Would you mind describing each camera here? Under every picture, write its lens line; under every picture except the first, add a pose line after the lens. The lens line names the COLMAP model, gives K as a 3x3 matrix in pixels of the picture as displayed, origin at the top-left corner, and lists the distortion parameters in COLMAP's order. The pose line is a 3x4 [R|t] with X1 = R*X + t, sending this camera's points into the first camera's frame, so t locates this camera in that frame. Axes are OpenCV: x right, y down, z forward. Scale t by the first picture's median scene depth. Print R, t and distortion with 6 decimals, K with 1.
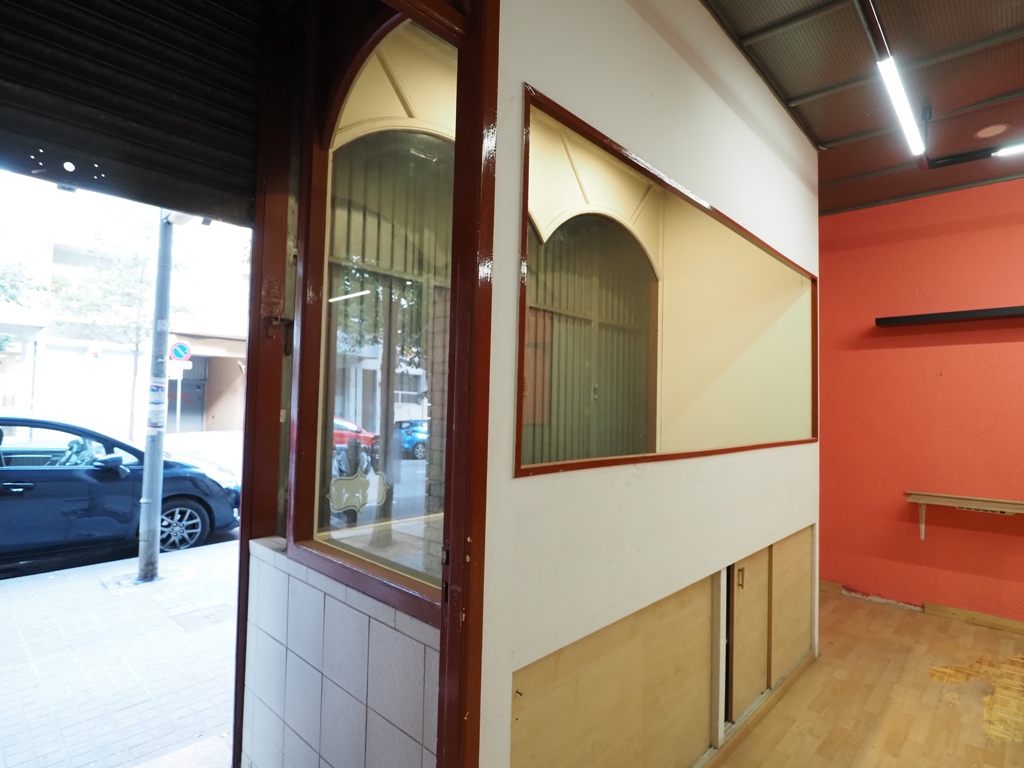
lens RADIAL K [[551.1, 0, 506.5], [0, 551.1, 386.9], [0, 0, 1]] dist [0.000713, -0.009747]
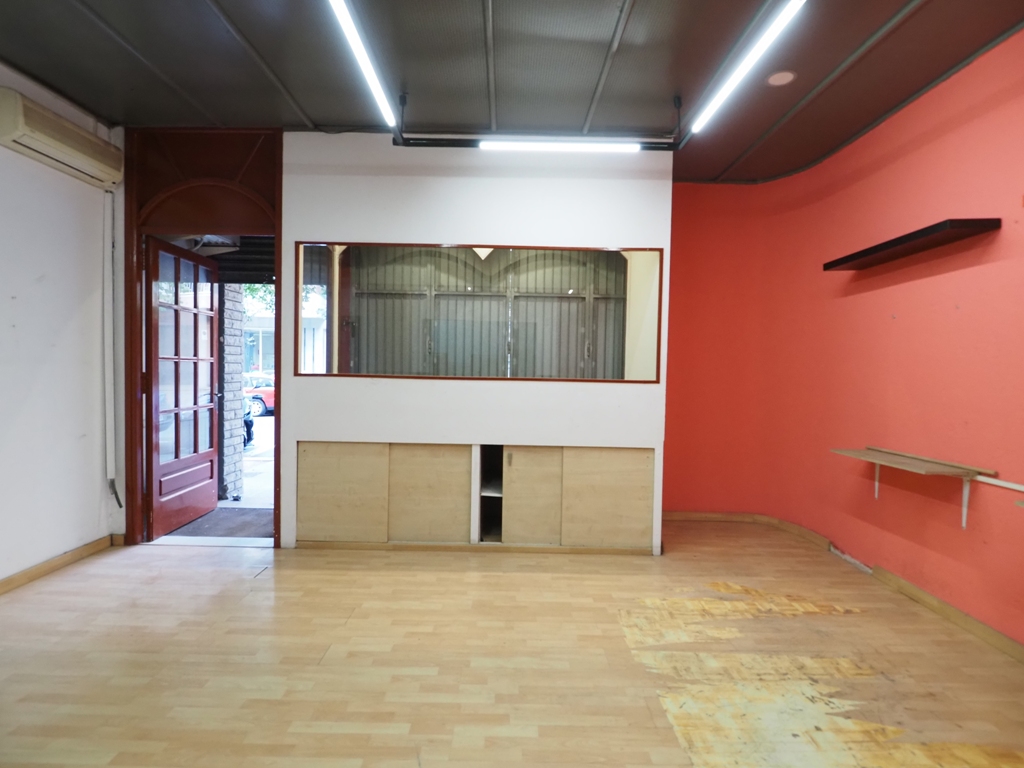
lens RADIAL K [[551.1, 0, 506.5], [0, 551.1, 386.9], [0, 0, 1]] dist [0.000713, -0.009747]
pose [[0.686888, 0.014540, -0.726618, 1.160377], [0.019617, 0.999065, 0.038537, 0.050079], [0.726499, -0.040725, 0.685960, -0.090218]]
